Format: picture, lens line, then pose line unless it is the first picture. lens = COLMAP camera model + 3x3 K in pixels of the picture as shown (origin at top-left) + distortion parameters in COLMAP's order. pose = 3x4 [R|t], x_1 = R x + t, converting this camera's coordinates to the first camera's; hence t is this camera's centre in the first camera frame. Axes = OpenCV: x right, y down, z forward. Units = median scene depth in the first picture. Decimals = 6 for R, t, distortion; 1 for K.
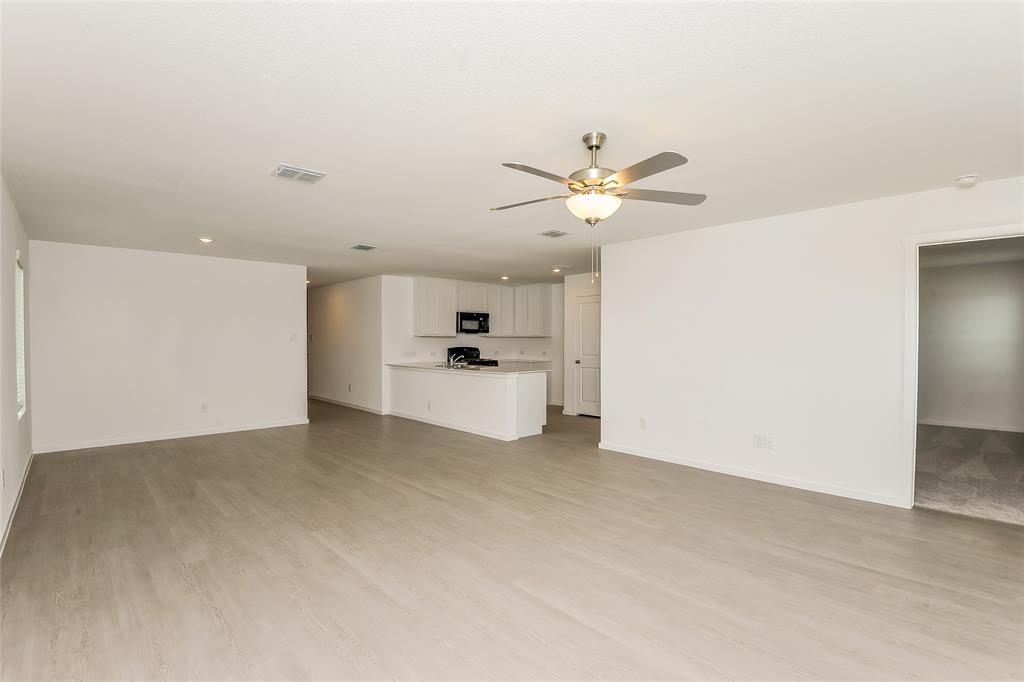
lens RADIAL K [[472.5, 0, 508.4], [0, 472.5, 346.0], [0, 0, 1]] dist [-0.004076, -0.000414]
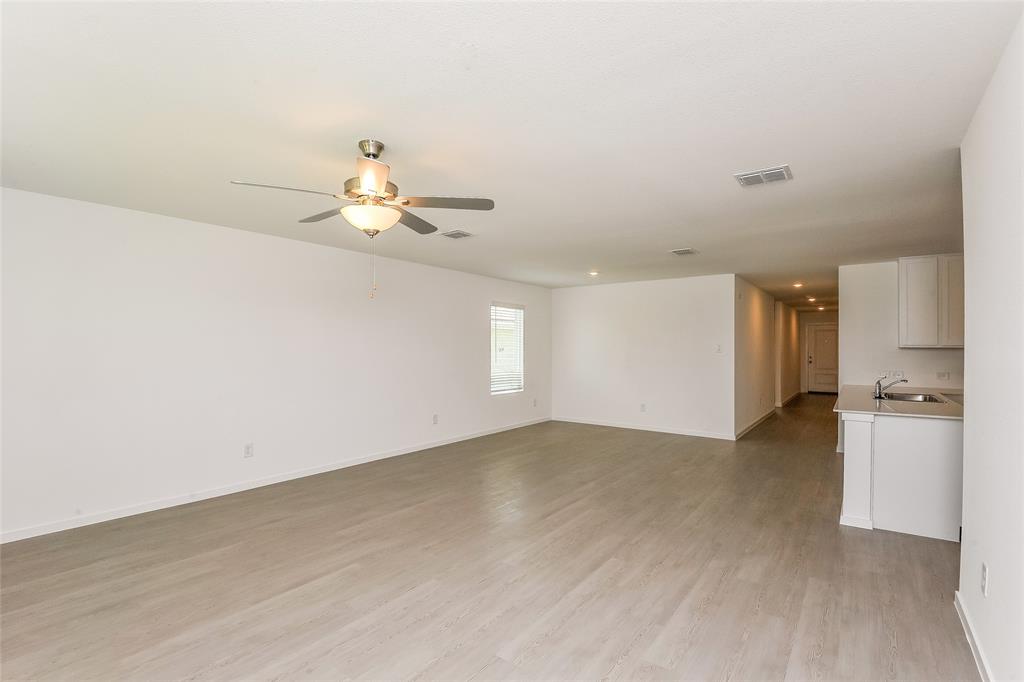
lens RADIAL K [[472.5, 0, 508.4], [0, 472.5, 346.0], [0, 0, 1]] dist [-0.004076, -0.000414]
pose [[0.183016, -0.002876, -0.983106, 0.343391], [-0.018835, 0.999802, -0.006431, -0.008196], [0.982930, 0.019694, 0.182925, 0.324659]]
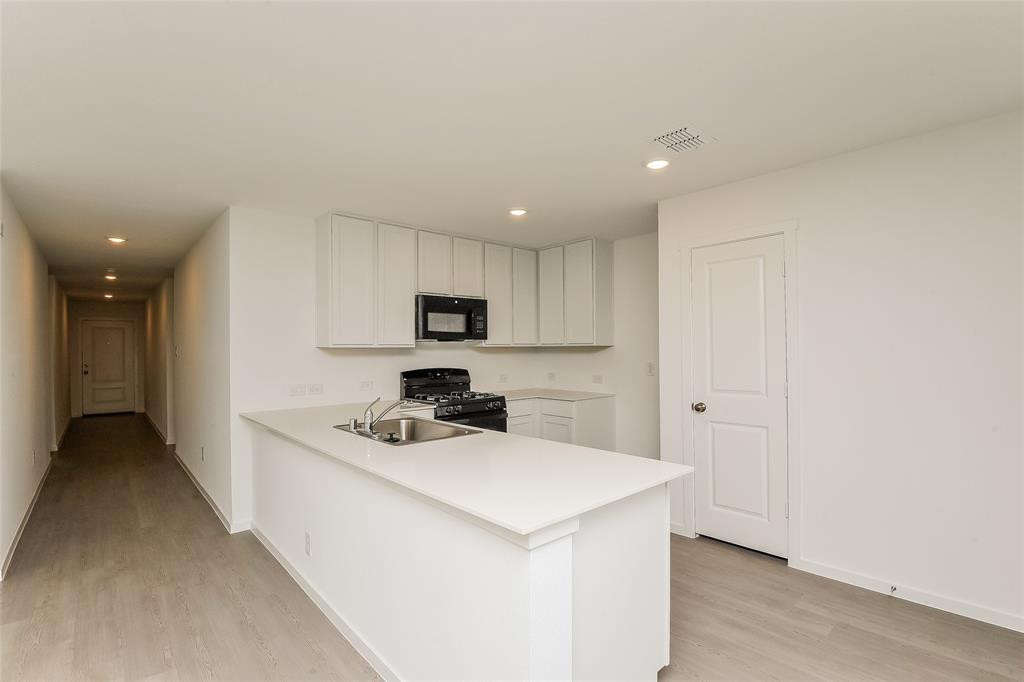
lens RADIAL K [[472.5, 0, 508.4], [0, 472.5, 346.0], [0, 0, 1]] dist [-0.004076, -0.000414]
pose [[0.999420, -0.012467, -0.031703, -0.003499], [0.011851, 0.999739, -0.019534, -0.011755], [0.031938, 0.019147, 0.999306, 0.540012]]
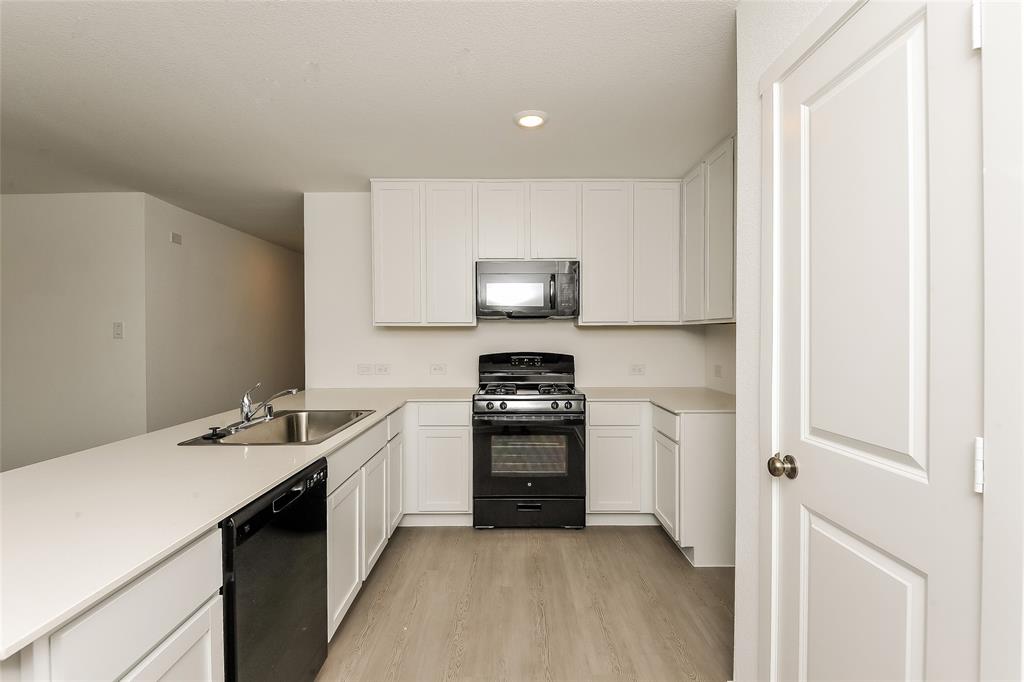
lens RADIAL K [[482.1, 0, 512.0], [0, 482.1, 341.0], [0, 0, 1]] dist [0.056297, -0.000077]
pose [[0.732532, 0.006974, -0.680697, 0.179796], [-0.004351, 0.999975, 0.005563, -0.010465], [0.680719, -0.001114, 0.732544, 0.739730]]
